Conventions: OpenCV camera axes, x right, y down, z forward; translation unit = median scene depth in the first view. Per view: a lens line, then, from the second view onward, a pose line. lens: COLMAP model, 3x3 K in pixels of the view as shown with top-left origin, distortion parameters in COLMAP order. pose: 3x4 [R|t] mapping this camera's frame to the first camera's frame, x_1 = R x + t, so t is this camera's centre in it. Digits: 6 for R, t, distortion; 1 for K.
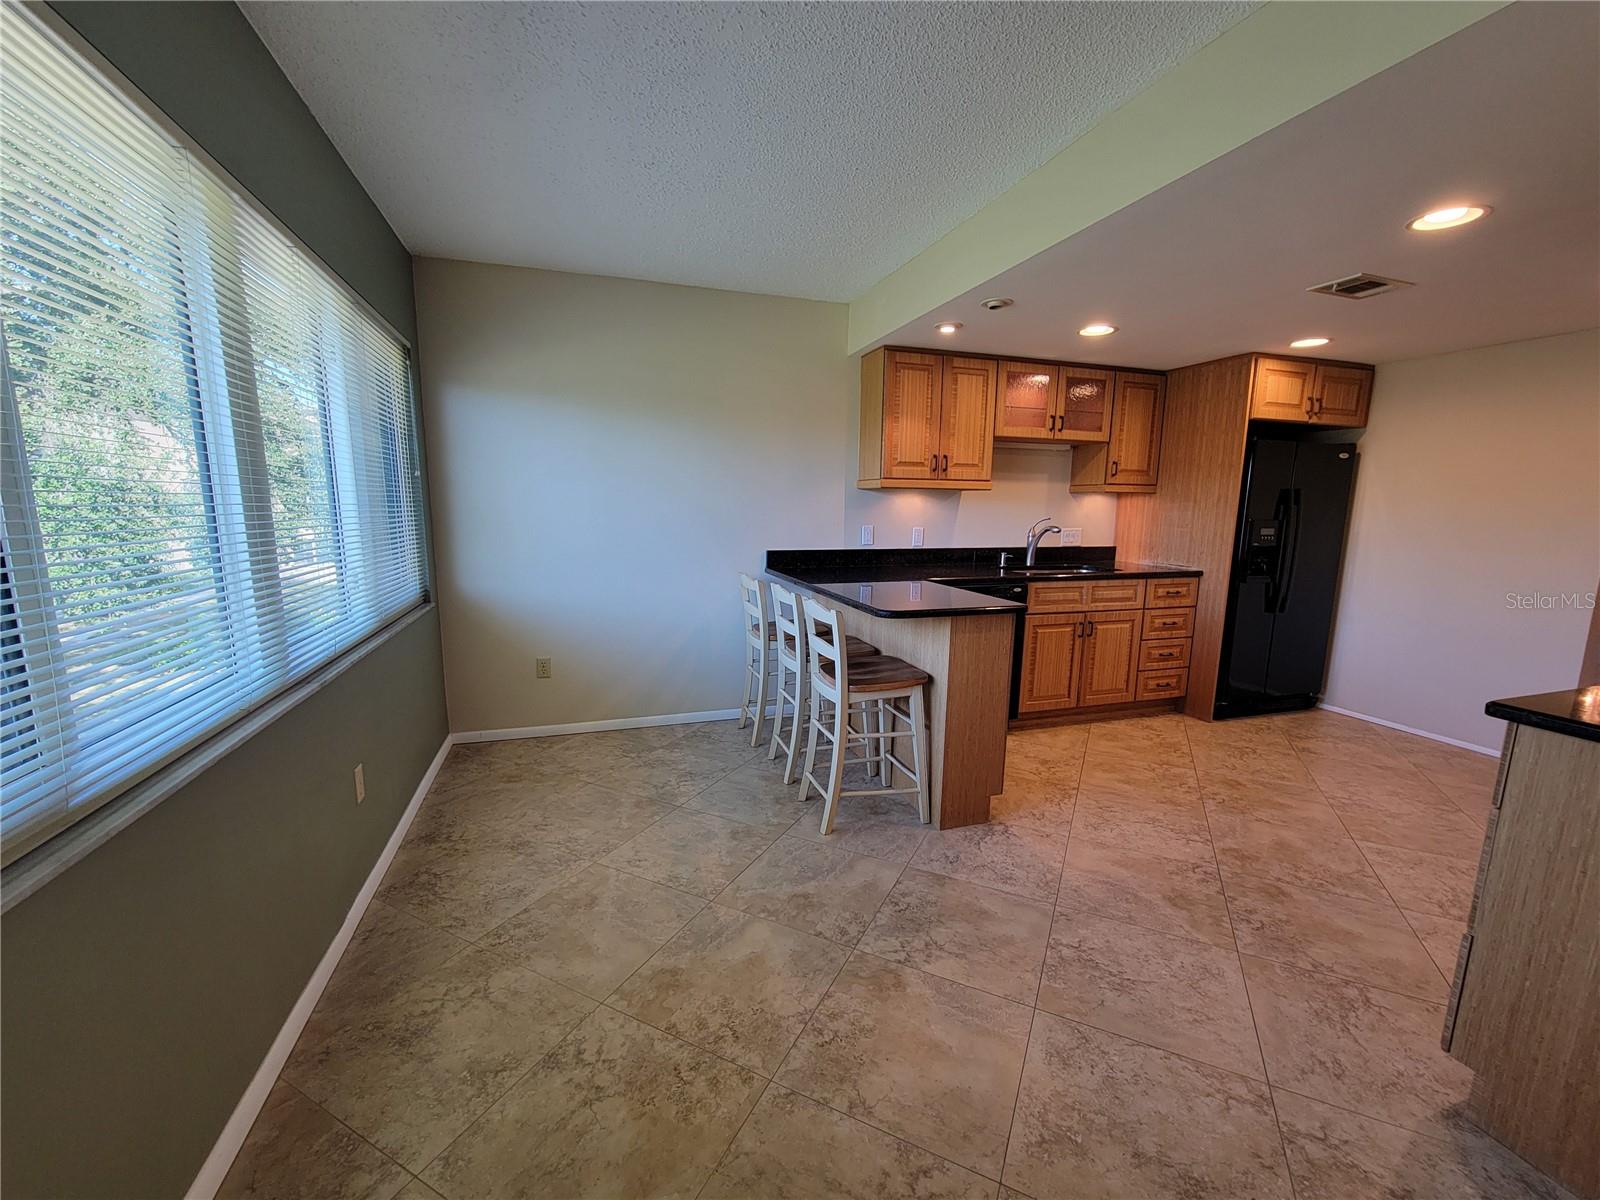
lens RADIAL K [[655.2, 0, 797.3], [0, 655.2, 613.9], [0, 0, 1]] dist [-0.008573, 0.000597]
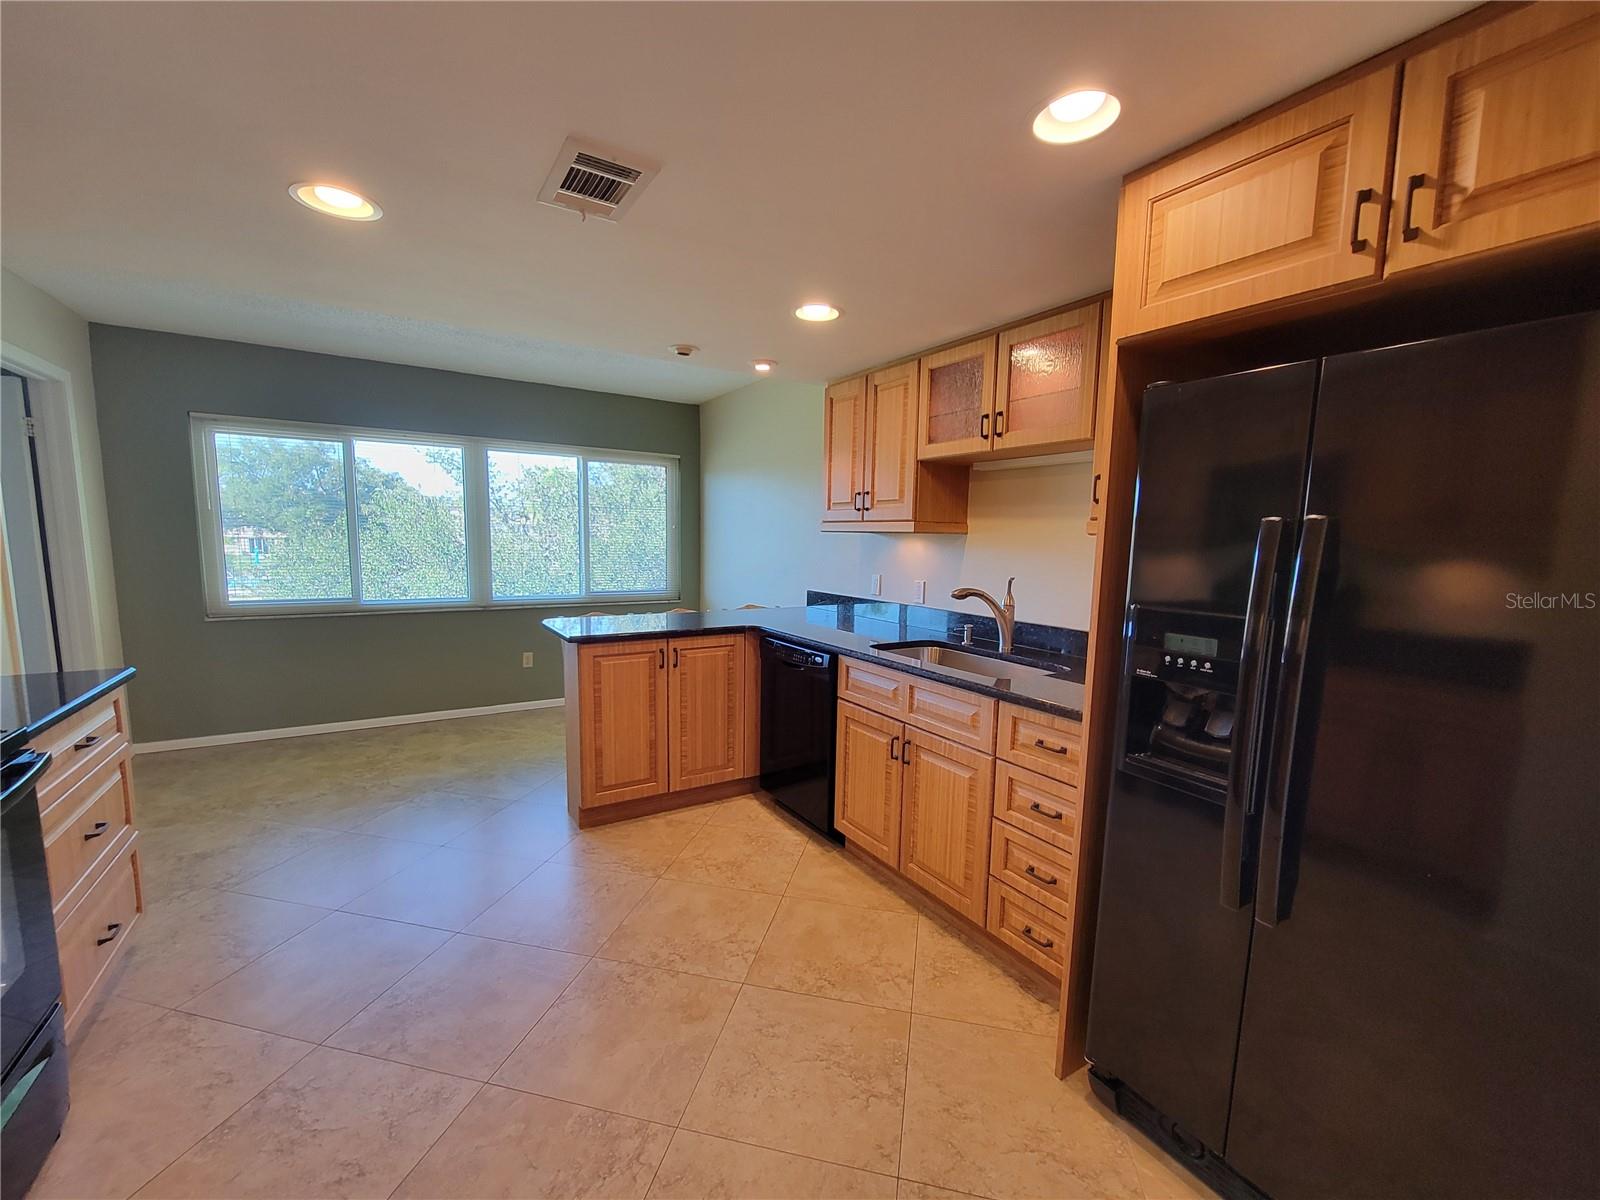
lens RADIAL K [[655.2, 0, 799.6], [0, 655.2, 612.5], [0, 0, 1]] dist [-0.008573, 0.000597]
pose [[0.244988, 0.107295, -0.963571, 1.129366], [-0.179471, 0.981700, 0.063683, -0.144116], [0.952770, 0.157331, 0.259761, 0.805222]]
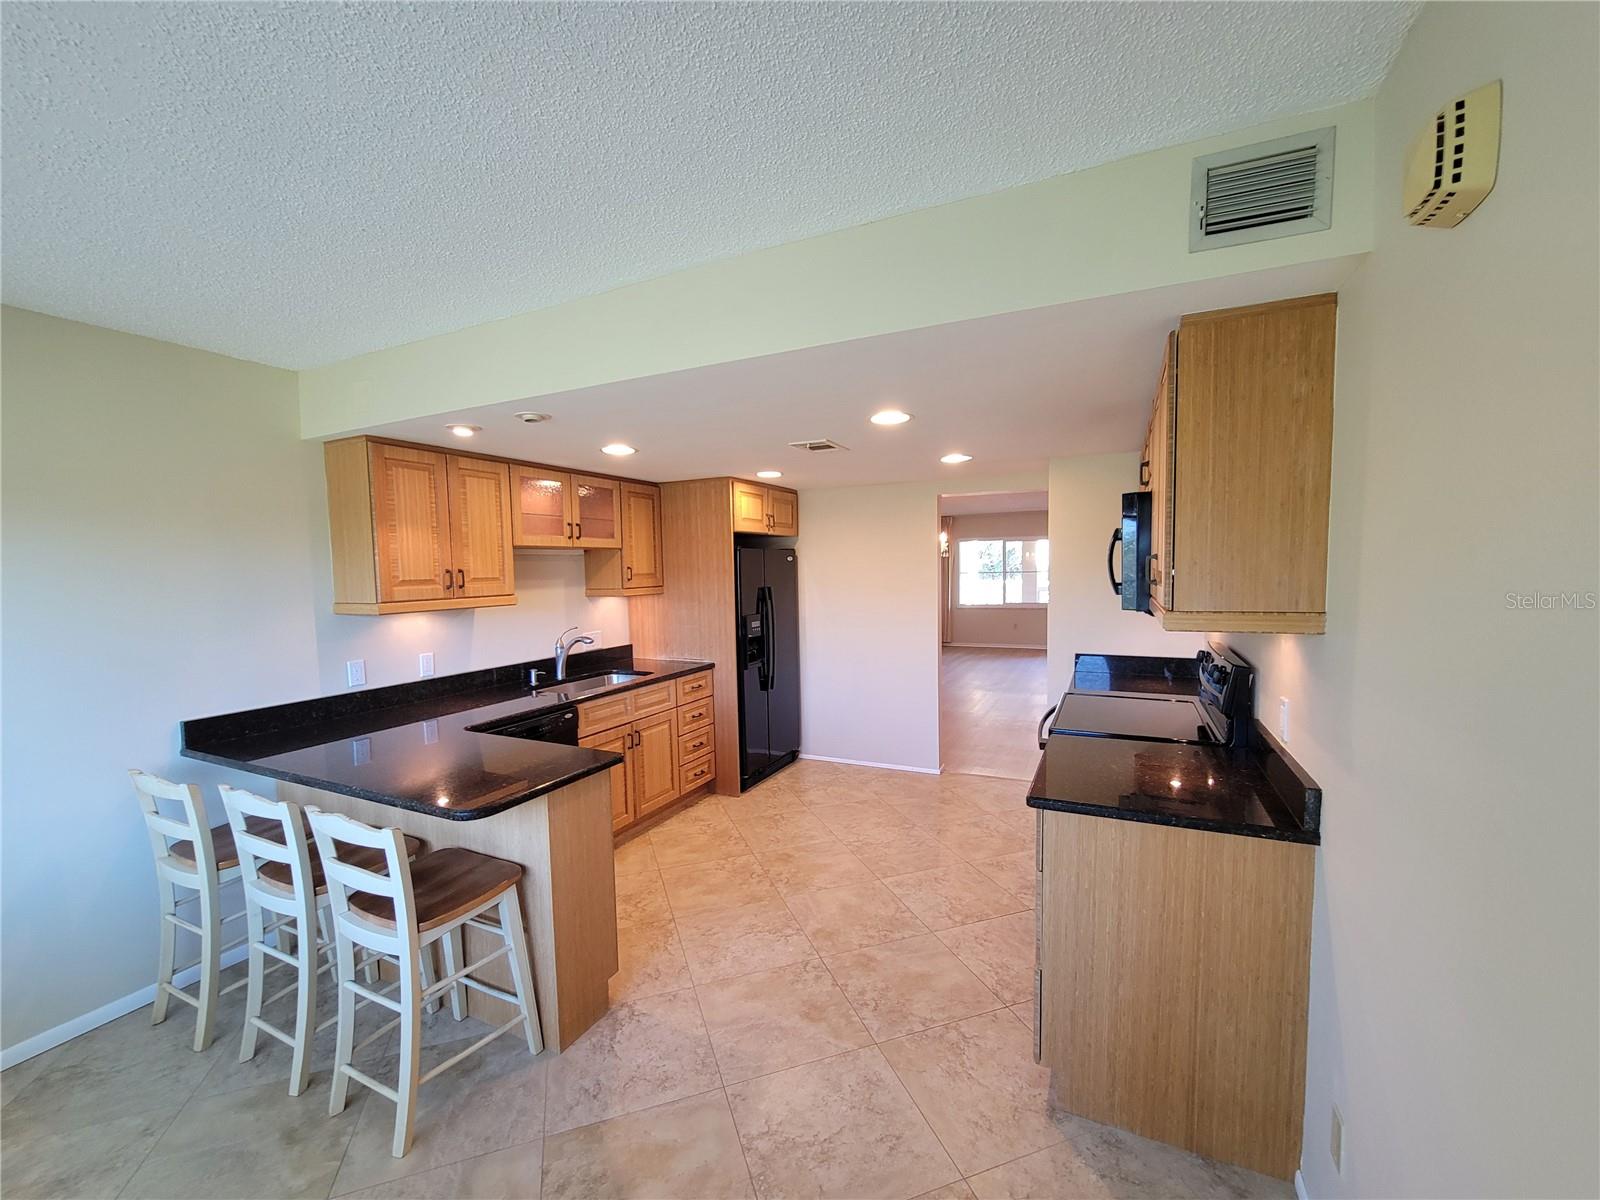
lens RADIAL K [[655.2, 0, 797.4], [0, 655.2, 611.5], [0, 0, 1]] dist [-0.008573, 0.000597]
pose [[0.693439, -0.073848, 0.716721, -0.088441], [0.145577, 0.988578, -0.038989, -0.103466], [-0.705656, 0.131375, 0.696269, 0.129959]]
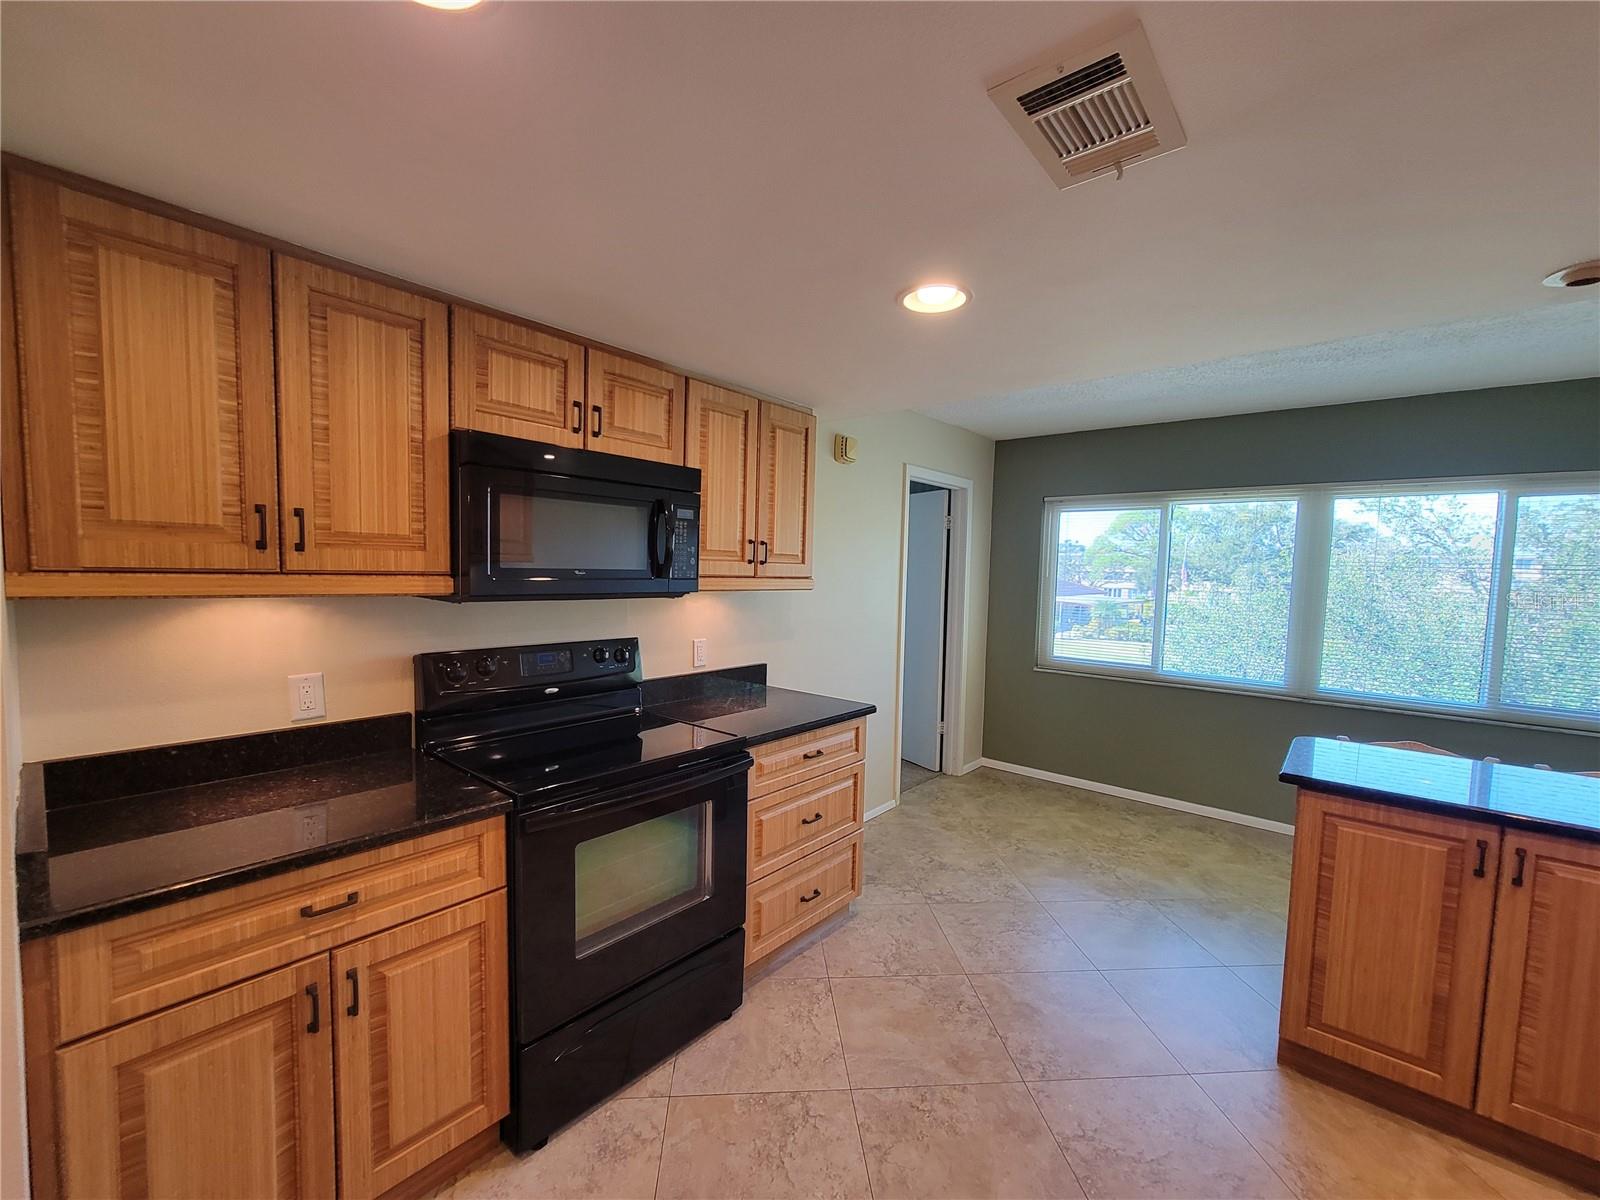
lens RADIAL K [[655.2, 0, 796.4], [0, 655.2, 614.8], [0, 0, 1]] dist [-0.008573, 0.000597]
pose [[-0.853782, 0.005170, -0.520606, 0.905117], [-0.119416, 0.971347, 0.205486, -0.204809], [0.506751, 0.237609, -0.828701, 0.967077]]
